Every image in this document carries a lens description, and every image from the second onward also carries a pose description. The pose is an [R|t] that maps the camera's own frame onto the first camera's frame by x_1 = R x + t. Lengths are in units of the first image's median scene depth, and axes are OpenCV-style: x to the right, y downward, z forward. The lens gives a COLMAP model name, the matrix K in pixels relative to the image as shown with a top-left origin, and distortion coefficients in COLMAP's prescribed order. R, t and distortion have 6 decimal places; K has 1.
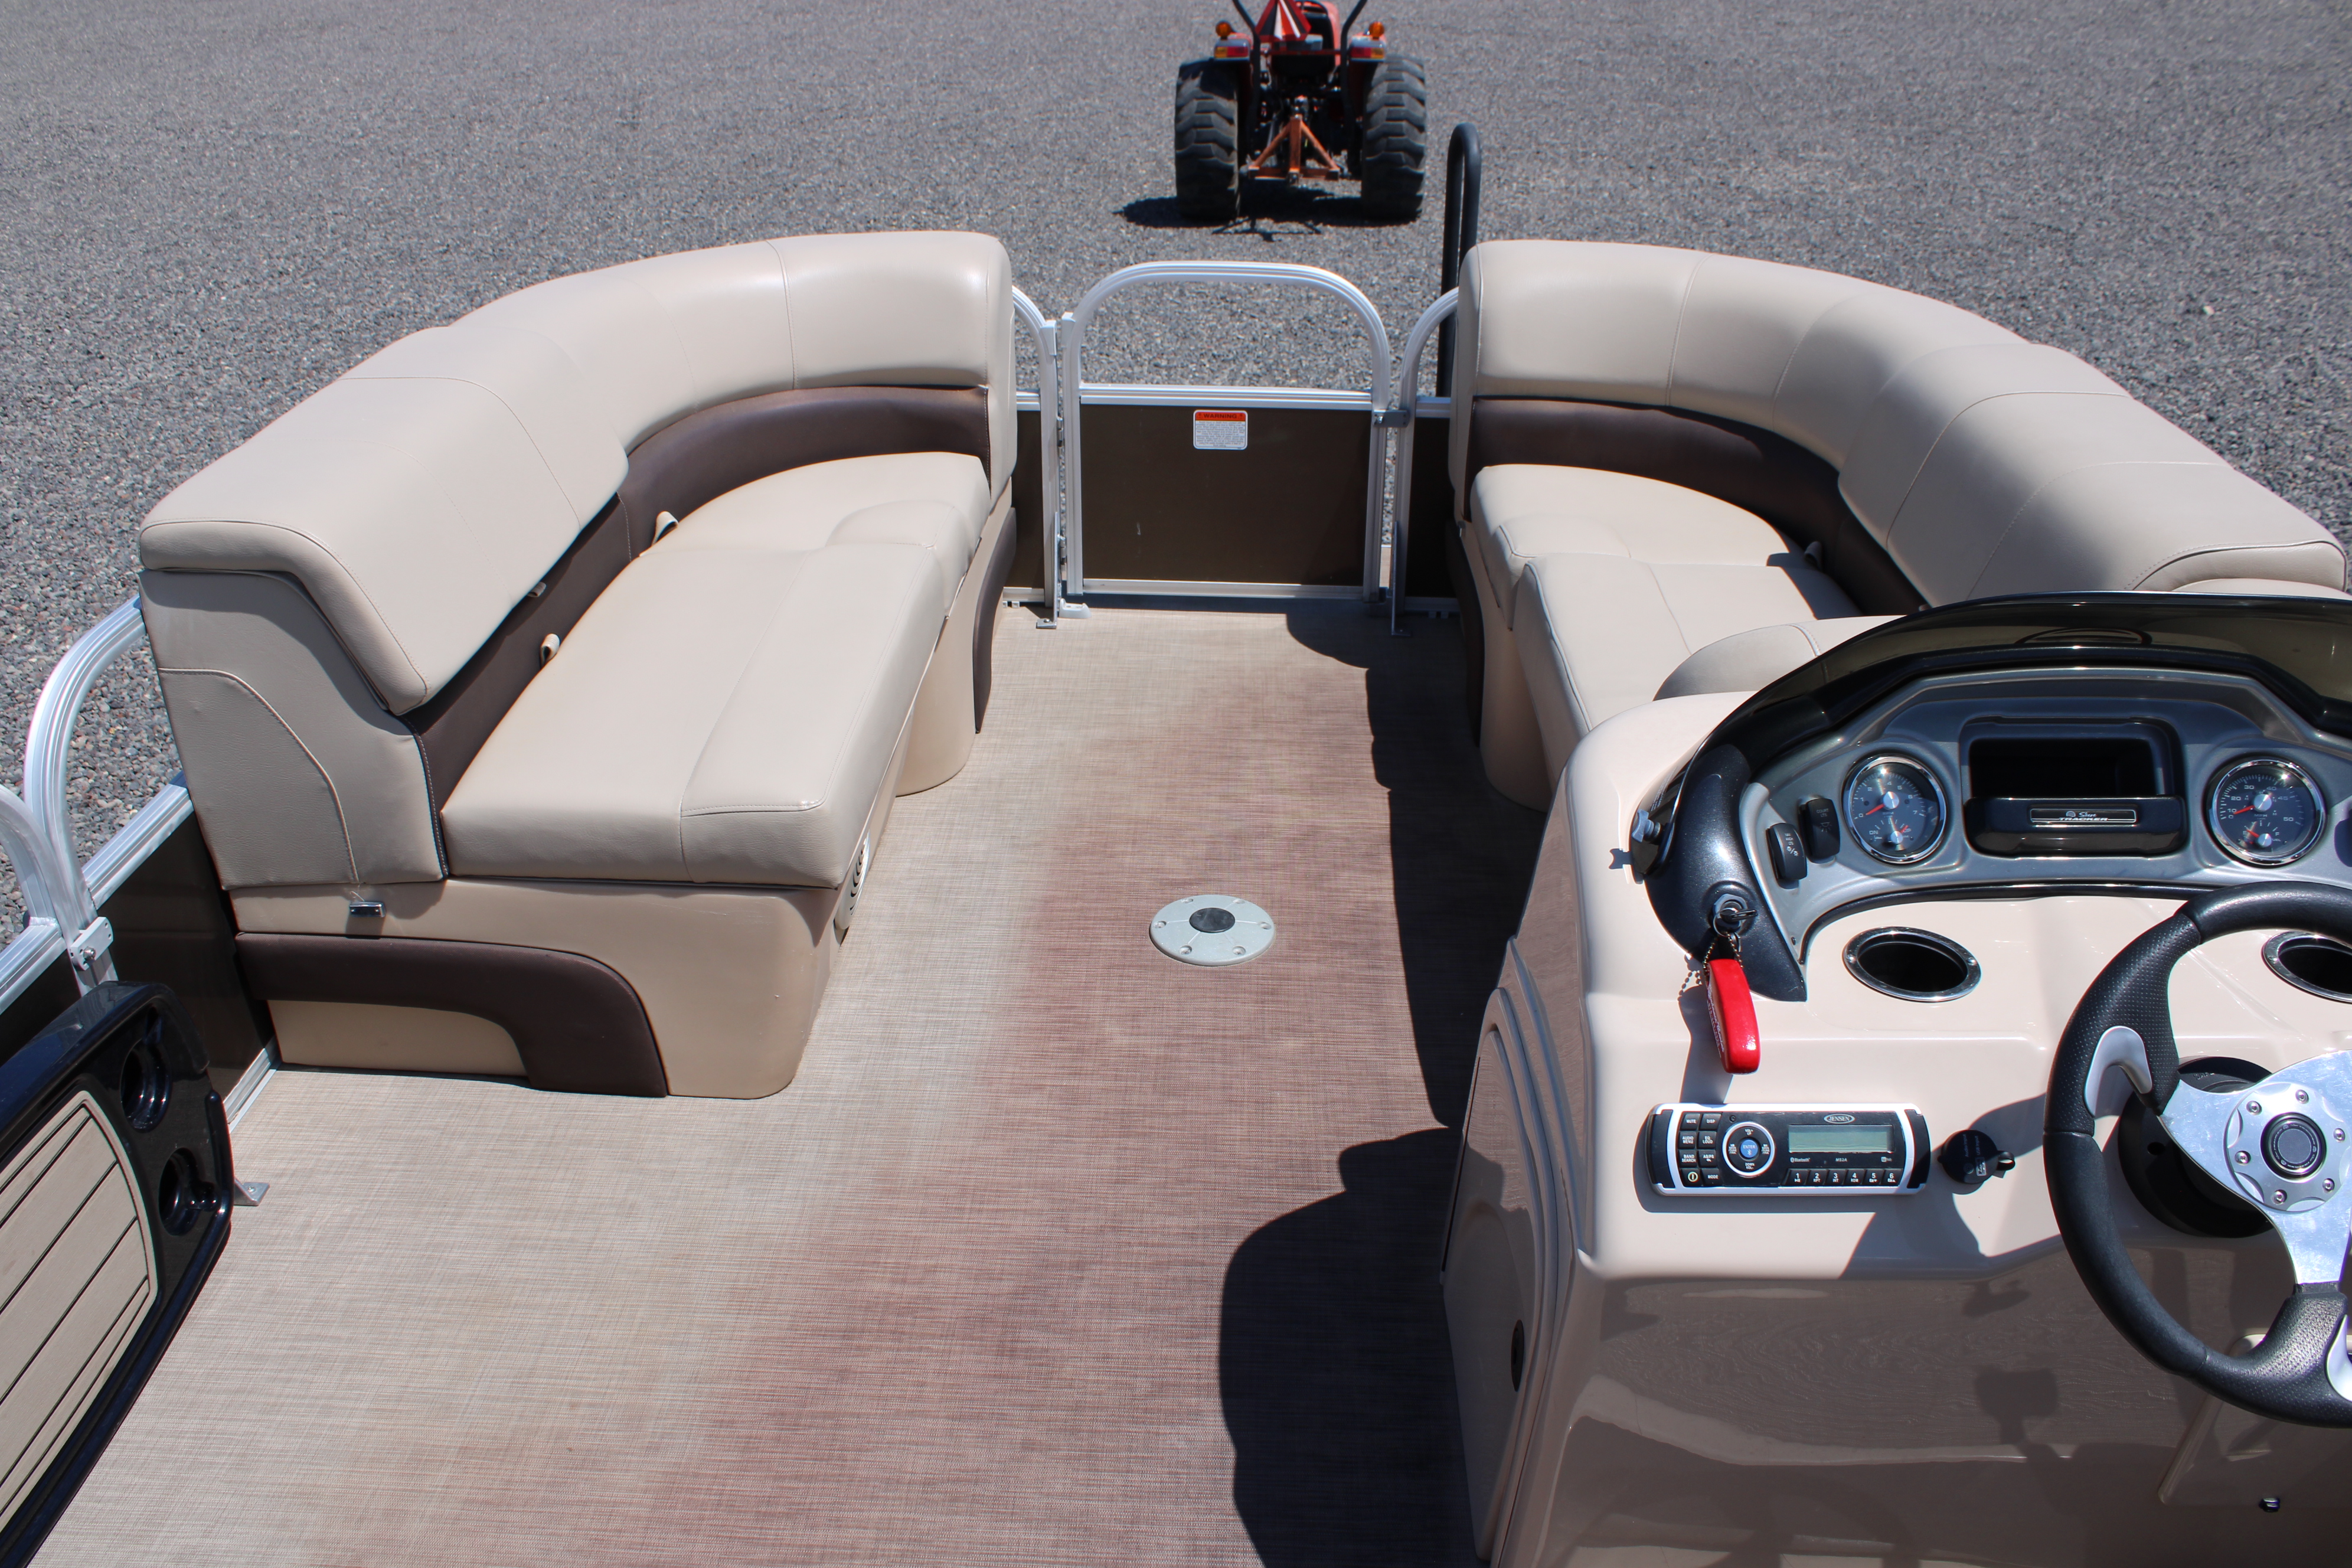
lens RADIAL K [[1976.7, 0, 1166.2], [0, 1976.7, 772.3], [0, 0, 1]] dist [-0.167393, 0.149459]
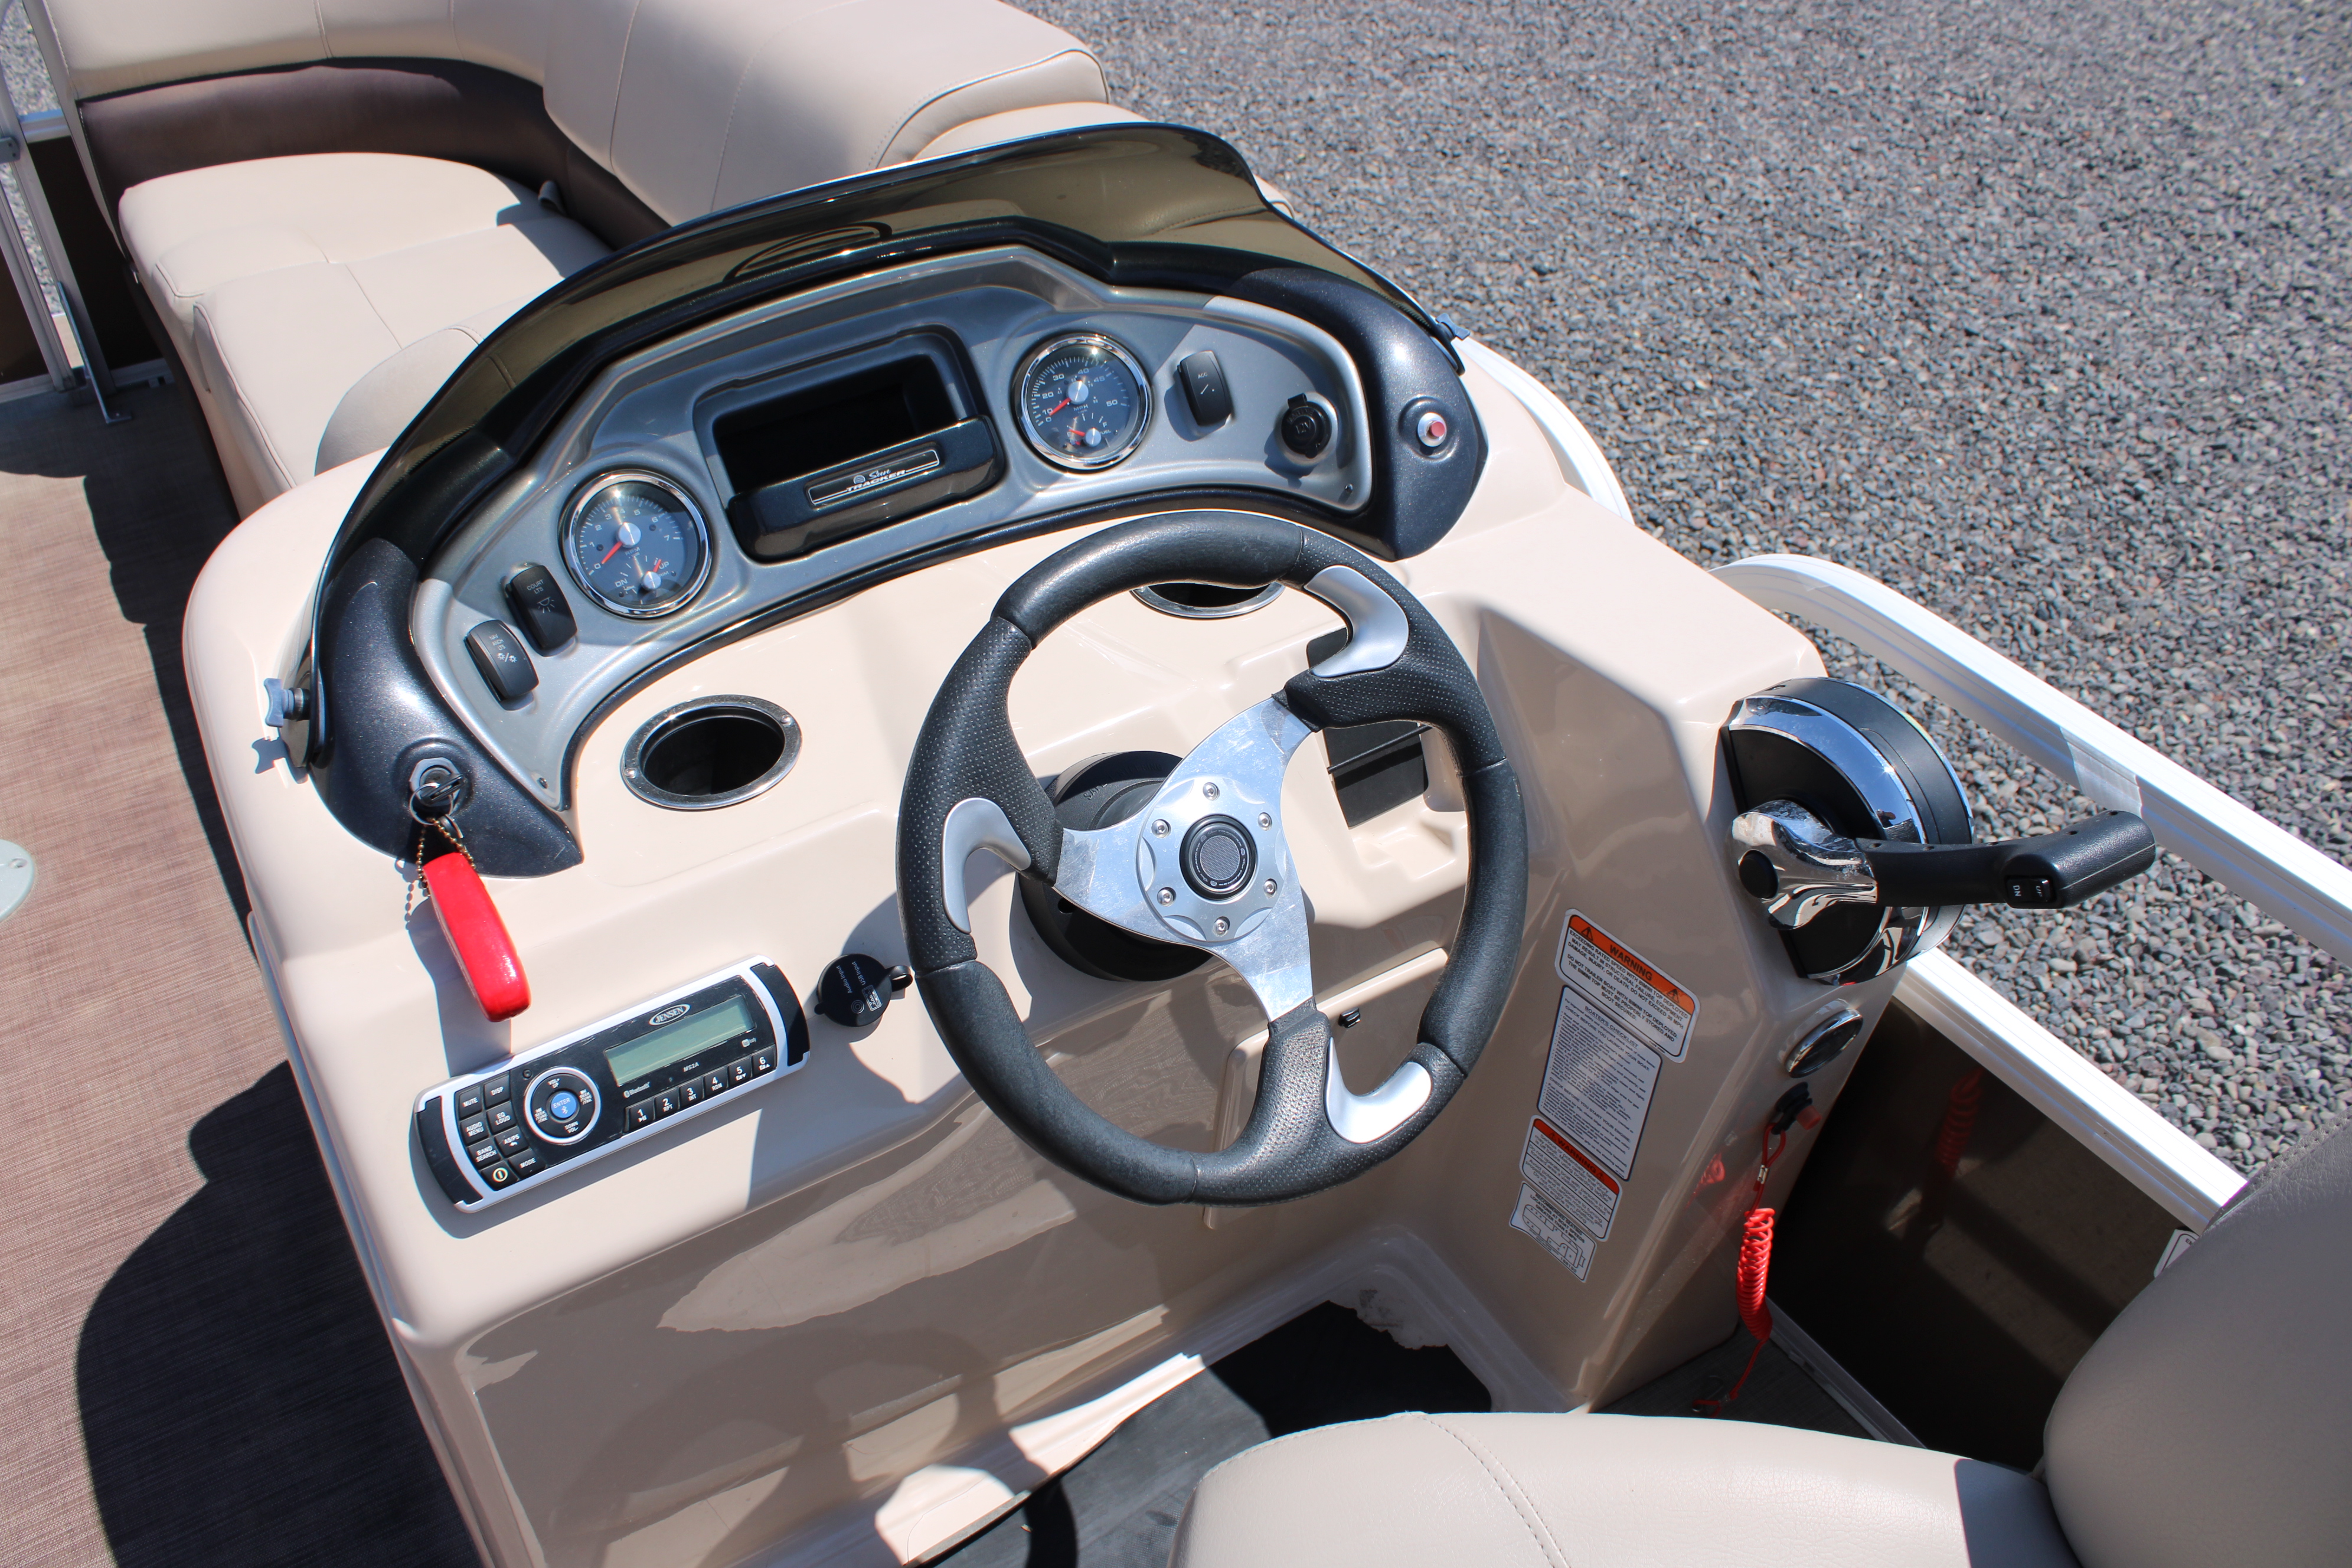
lens RADIAL K [[1976.7, 0, 1163.6], [0, 1976.7, 781.7], [0, 0, 1]] dist [-0.167393, 0.149459]
pose [[0.824930, -0.357640, 0.437703, 0.185611], [0.269361, 0.929527, 0.251841, -0.030338], [-0.496925, -0.089851, 0.863129, 0.251839]]
